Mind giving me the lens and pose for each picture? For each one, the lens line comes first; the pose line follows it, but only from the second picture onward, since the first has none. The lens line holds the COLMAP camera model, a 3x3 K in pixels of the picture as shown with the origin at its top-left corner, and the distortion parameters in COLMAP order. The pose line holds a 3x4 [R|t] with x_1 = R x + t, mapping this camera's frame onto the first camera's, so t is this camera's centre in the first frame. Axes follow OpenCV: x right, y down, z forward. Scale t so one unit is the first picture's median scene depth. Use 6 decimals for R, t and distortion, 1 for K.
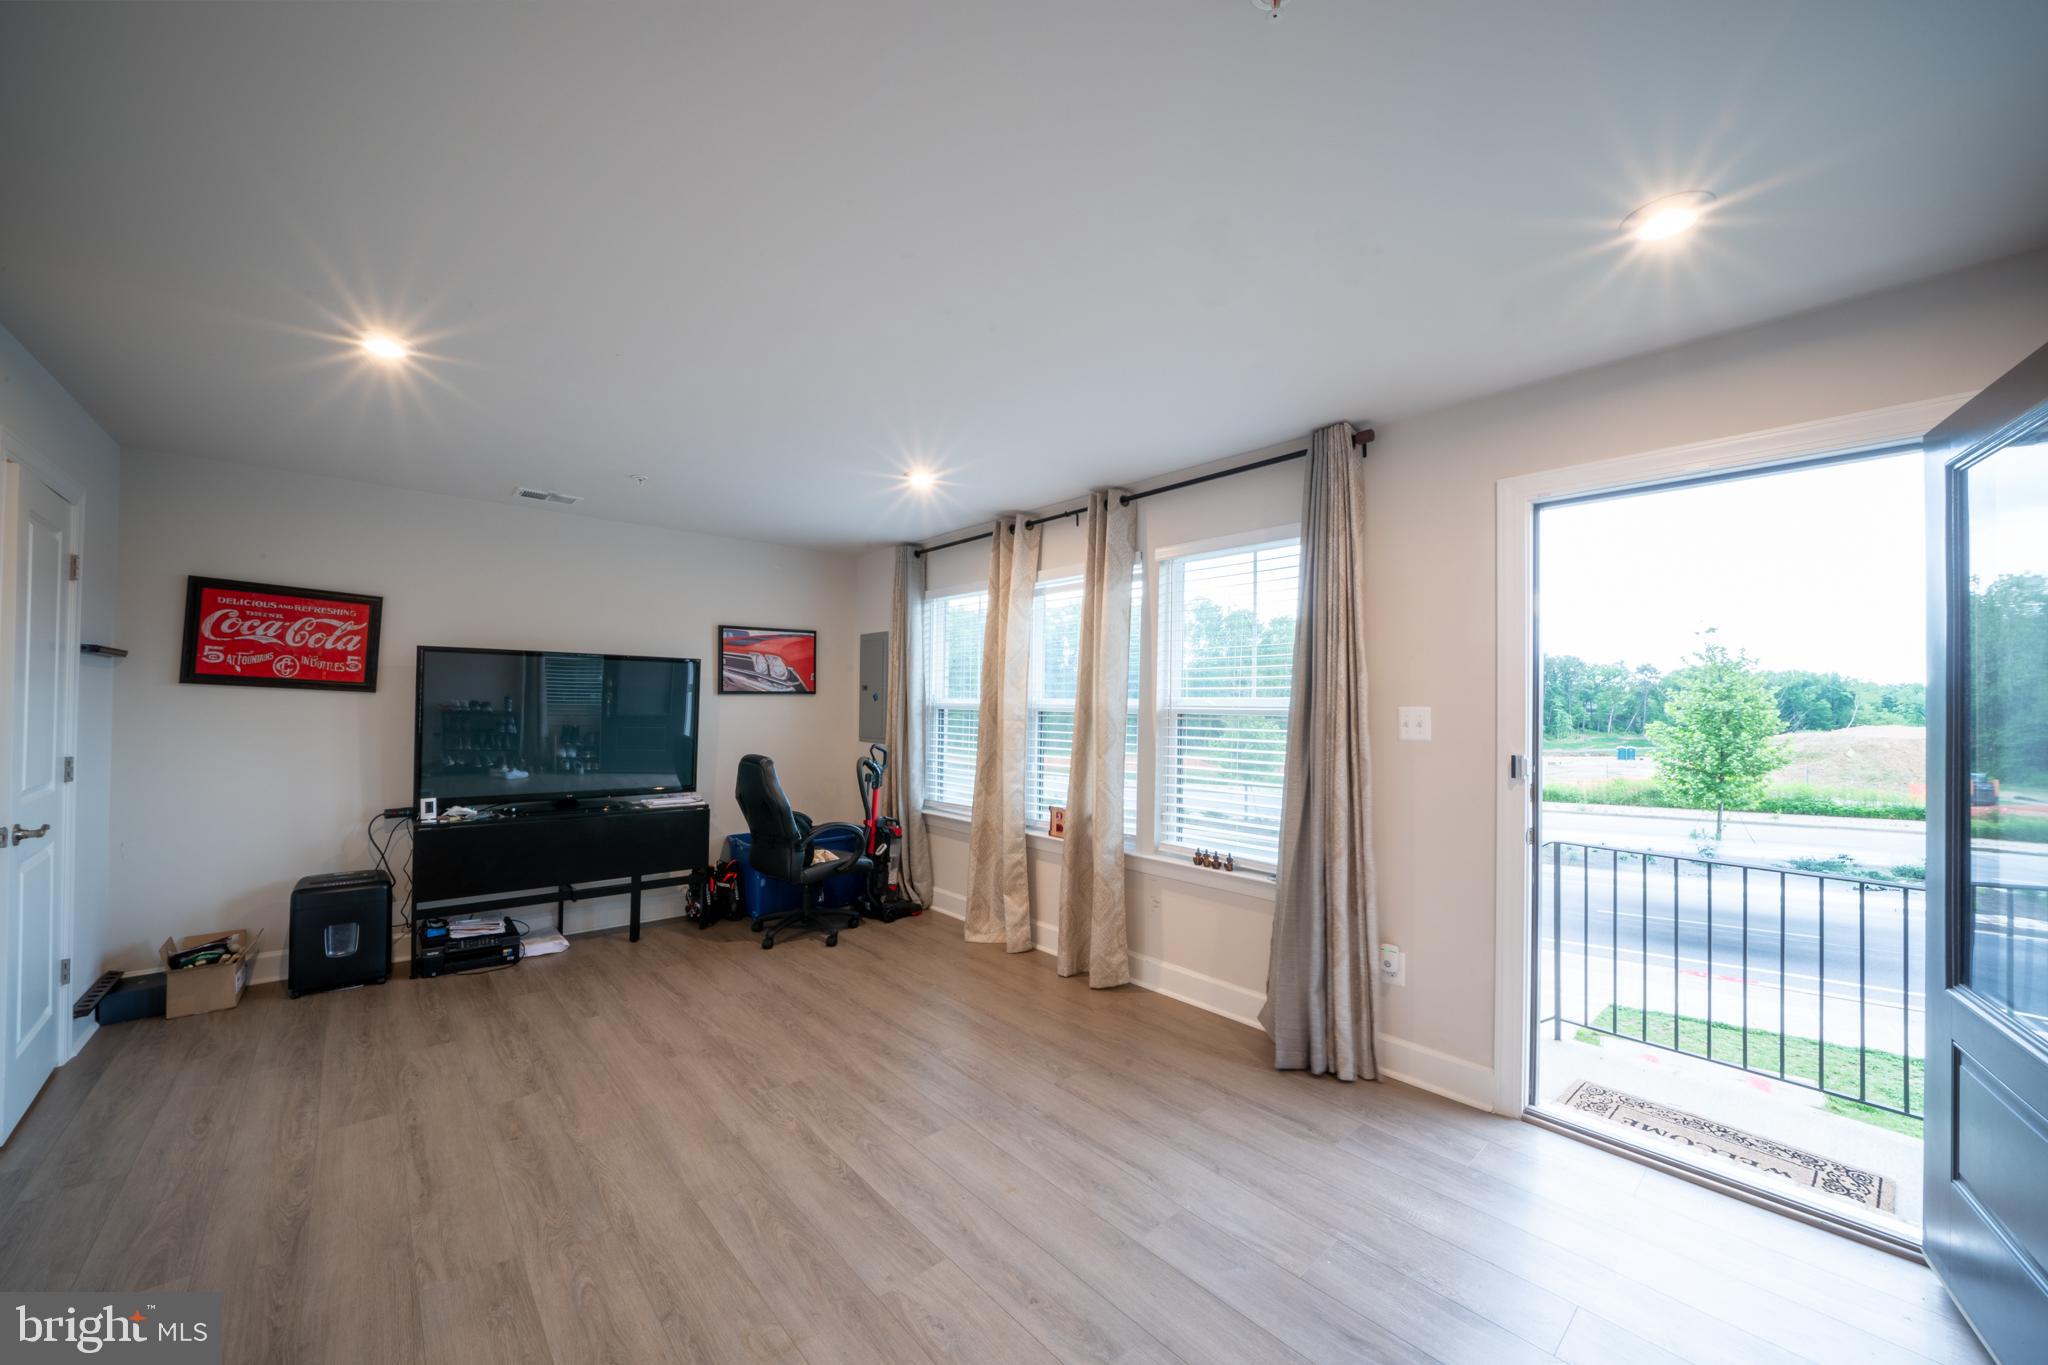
lens RADIAL K [[763.2, 0, 1015.7], [0, 763.2, 696.6], [0, 0, 1]] dist [-0.015556, -0.000018]
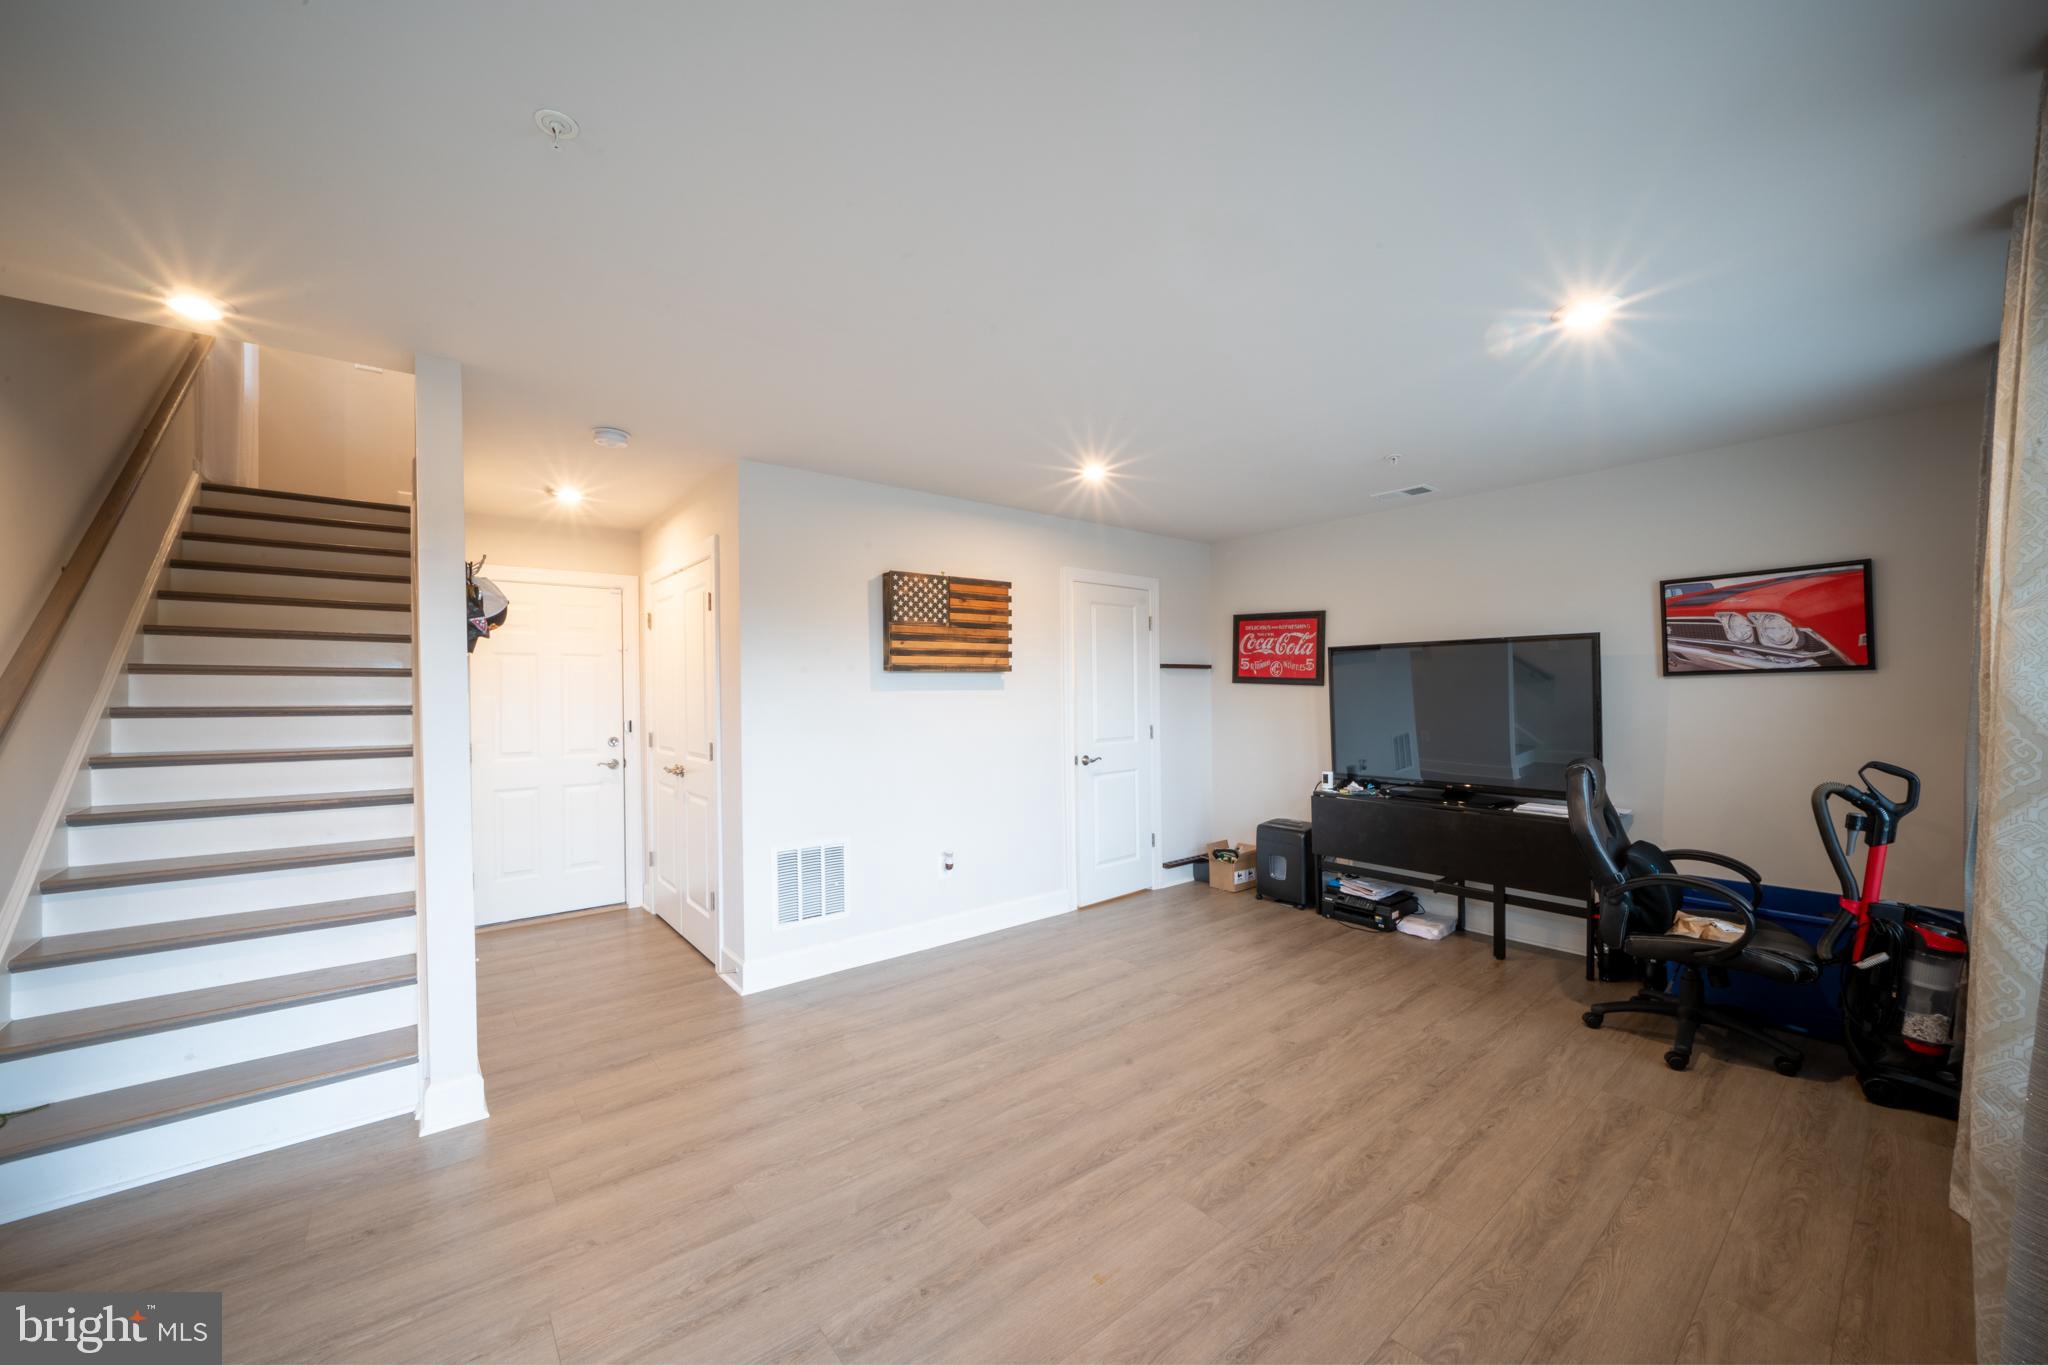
lens RADIAL K [[763.2, 0, 1016.2], [0, 763.2, 686.8], [0, 0, 1]] dist [-0.015556, -0.000018]
pose [[-0.054664, -0.017160, -0.998357, 0.486851], [0.021033, 0.999611, -0.018333, 0.009498], [0.998283, -0.022000, -0.054281, 0.565437]]
